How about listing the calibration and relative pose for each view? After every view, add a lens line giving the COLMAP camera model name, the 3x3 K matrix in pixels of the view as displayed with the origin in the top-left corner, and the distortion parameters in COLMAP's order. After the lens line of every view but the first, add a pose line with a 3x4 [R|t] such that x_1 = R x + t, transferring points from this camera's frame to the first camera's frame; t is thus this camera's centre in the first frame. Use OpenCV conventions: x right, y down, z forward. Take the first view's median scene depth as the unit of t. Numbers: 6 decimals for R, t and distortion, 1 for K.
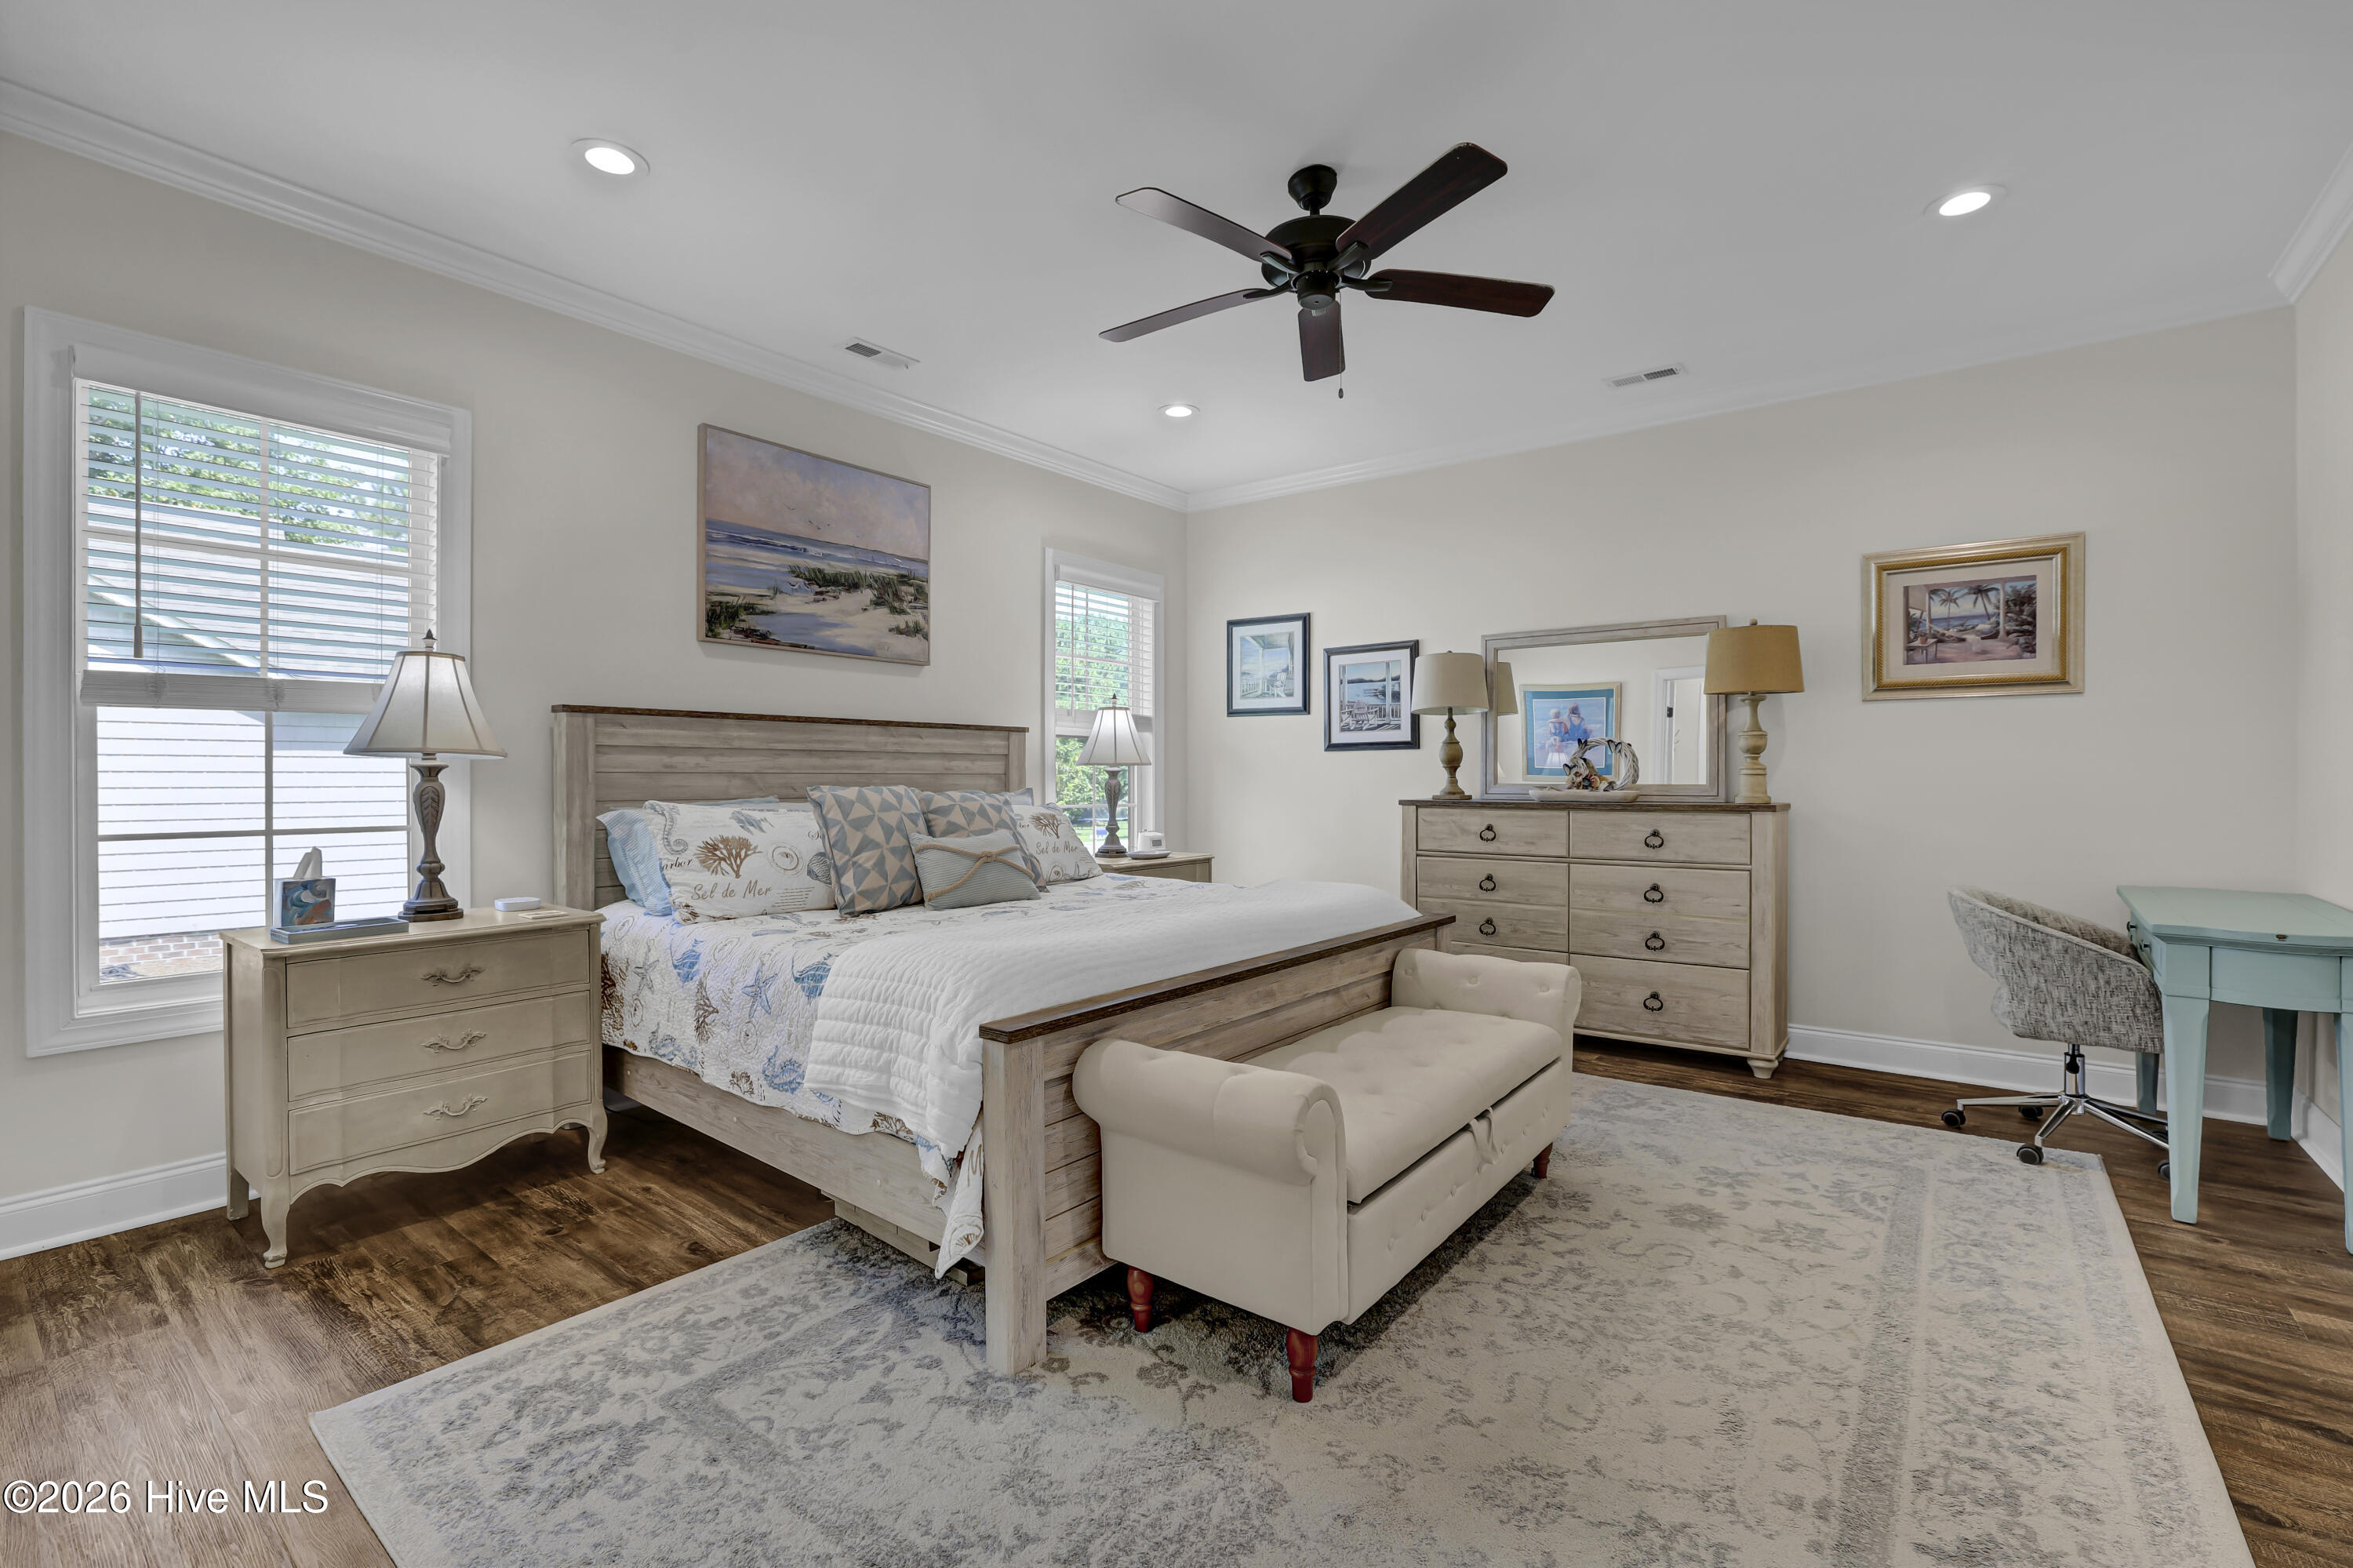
lens RADIAL K [[1021.8, 0, 1168.9], [0, 1021.8, 783.9], [0, 0, 1]] dist [-0.024600, 0.006900]
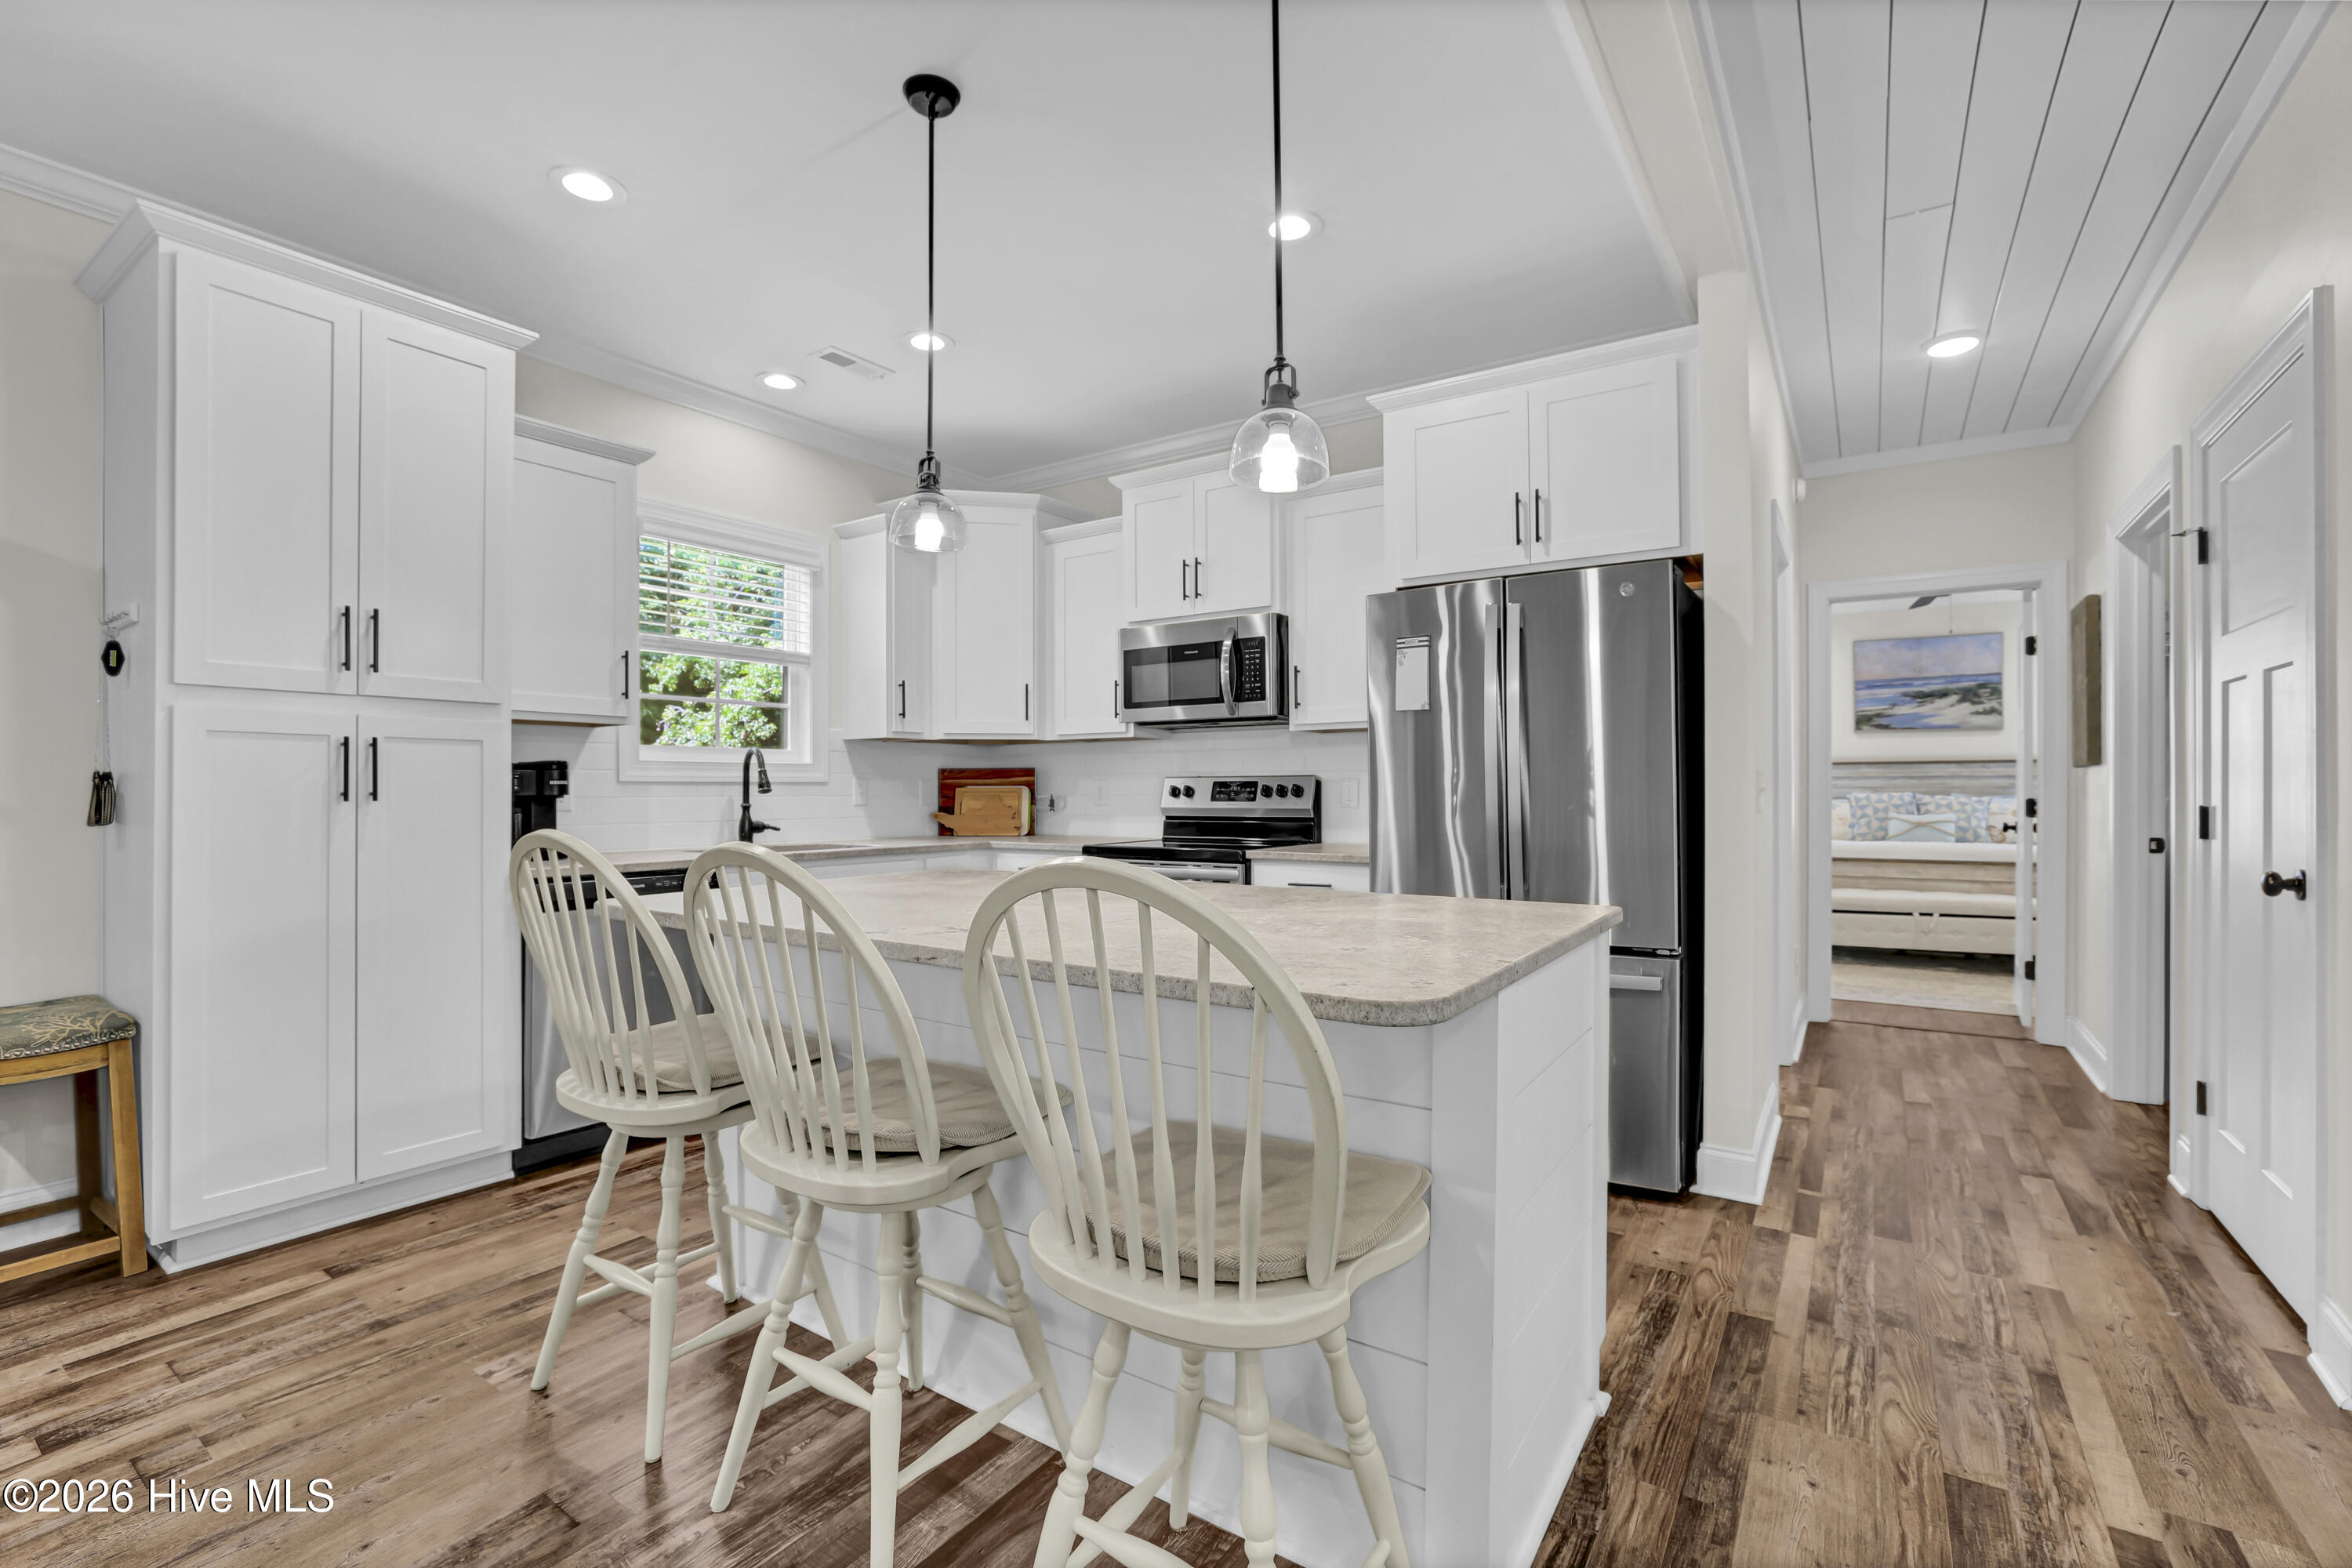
lens RADIAL K [[1021.4, 0, 1207.6], [0, 1021.4, 781.4], [0, 0, 1]] dist [-0.024600, 0.006900]
pose [[0.096205, -0.004595, -0.995351, 1.658733], [-0.009341, 0.999941, -0.005519, 0.003207], [0.995318, 0.009829, 0.096156, -0.700839]]
